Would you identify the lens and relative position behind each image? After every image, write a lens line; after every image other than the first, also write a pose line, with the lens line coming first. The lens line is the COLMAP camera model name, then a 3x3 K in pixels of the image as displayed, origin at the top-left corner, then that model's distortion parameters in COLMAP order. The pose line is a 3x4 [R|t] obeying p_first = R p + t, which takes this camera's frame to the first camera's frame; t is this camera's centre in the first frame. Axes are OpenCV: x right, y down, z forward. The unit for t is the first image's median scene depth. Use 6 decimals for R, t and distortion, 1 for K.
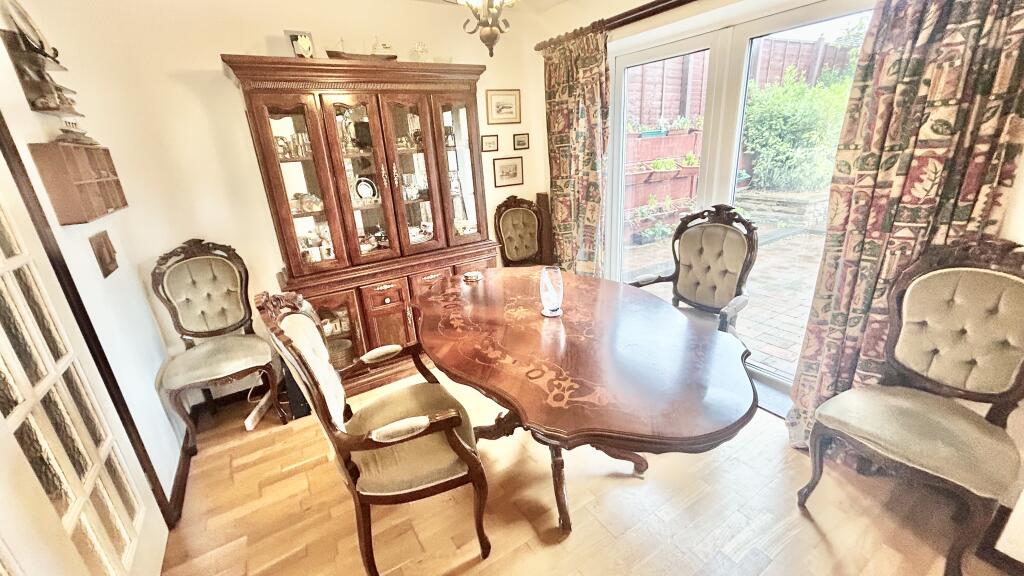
lens RADIAL K [[412.0, 0, 509.5], [0, 412.0, 289.5], [0, 0, 1]] dist [-0.002181, -0.000224]
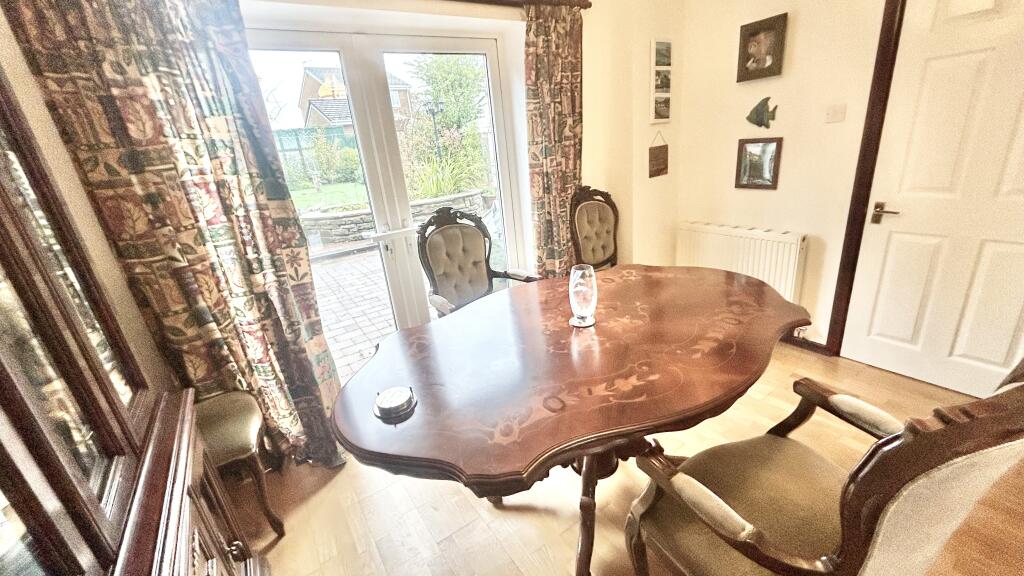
lens RADIAL K [[412.0, 0, 511.6], [0, 412.0, 289.1], [0, 0, 1]] dist [-0.002181, -0.000224]
pose [[-0.025225, -0.272526, 0.961818, -0.745440], [0.426613, 0.867182, 0.256900, -0.302956], [-0.904082, 0.416804, 0.094389, 1.143803]]
